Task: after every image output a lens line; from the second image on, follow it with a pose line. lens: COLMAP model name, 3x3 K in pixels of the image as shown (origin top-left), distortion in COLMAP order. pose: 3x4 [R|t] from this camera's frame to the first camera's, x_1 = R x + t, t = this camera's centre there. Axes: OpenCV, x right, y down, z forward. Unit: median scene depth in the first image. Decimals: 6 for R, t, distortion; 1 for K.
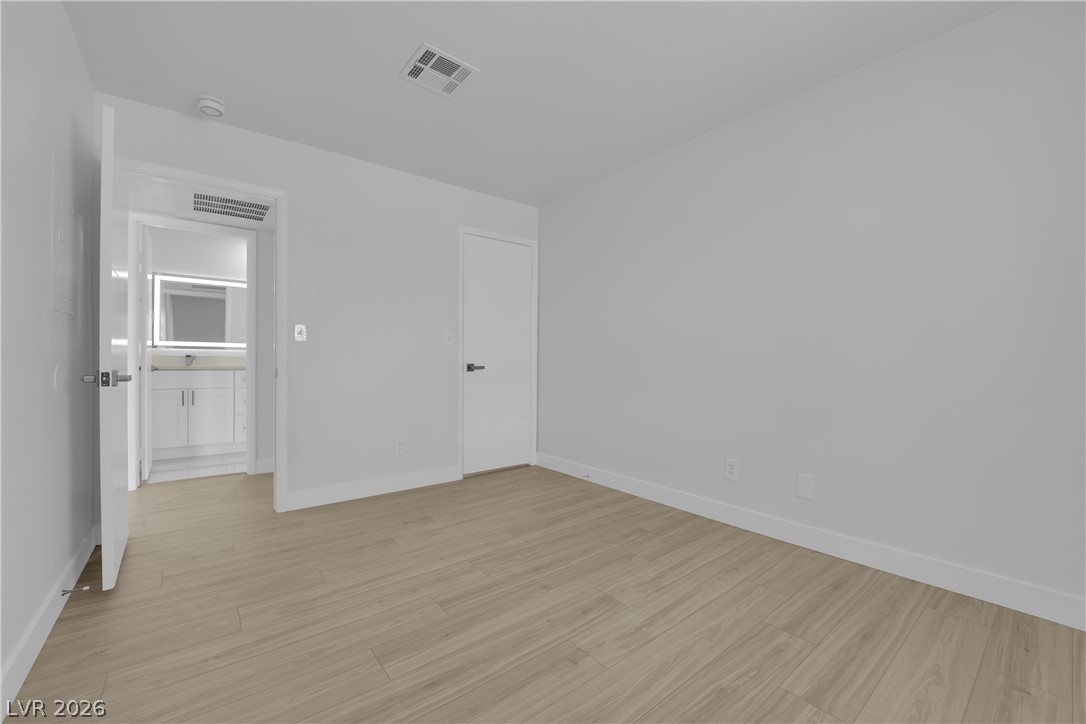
lens RADIAL K [[437.9, 0, 543.5], [0, 437.9, 361.7], [0, 0, 1]] dist [-0.000611, -0.000101]
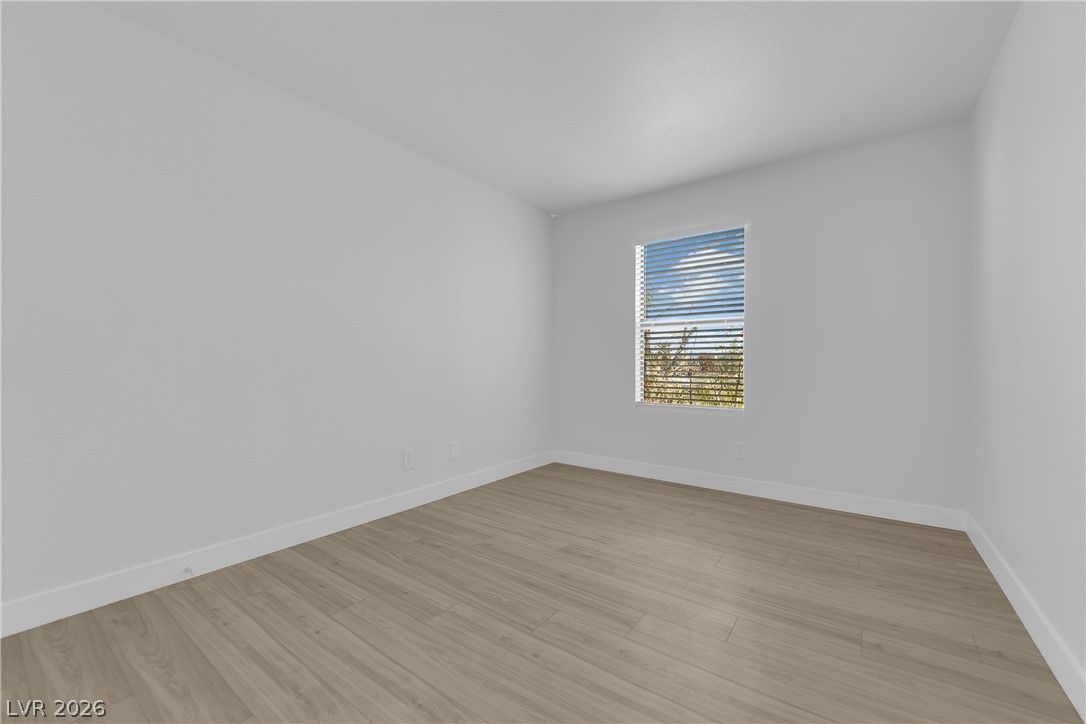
lens RADIAL K [[437.9, 0, 539.6], [0, 437.9, 361.7], [0, 0, 1]] dist [-0.000611, -0.000101]
pose [[-0.251256, -0.003778, 0.967913, -0.854130], [-0.000081, 0.999992, 0.003882, -0.005524], [-0.967921, 0.000897, -0.251254, 1.123693]]
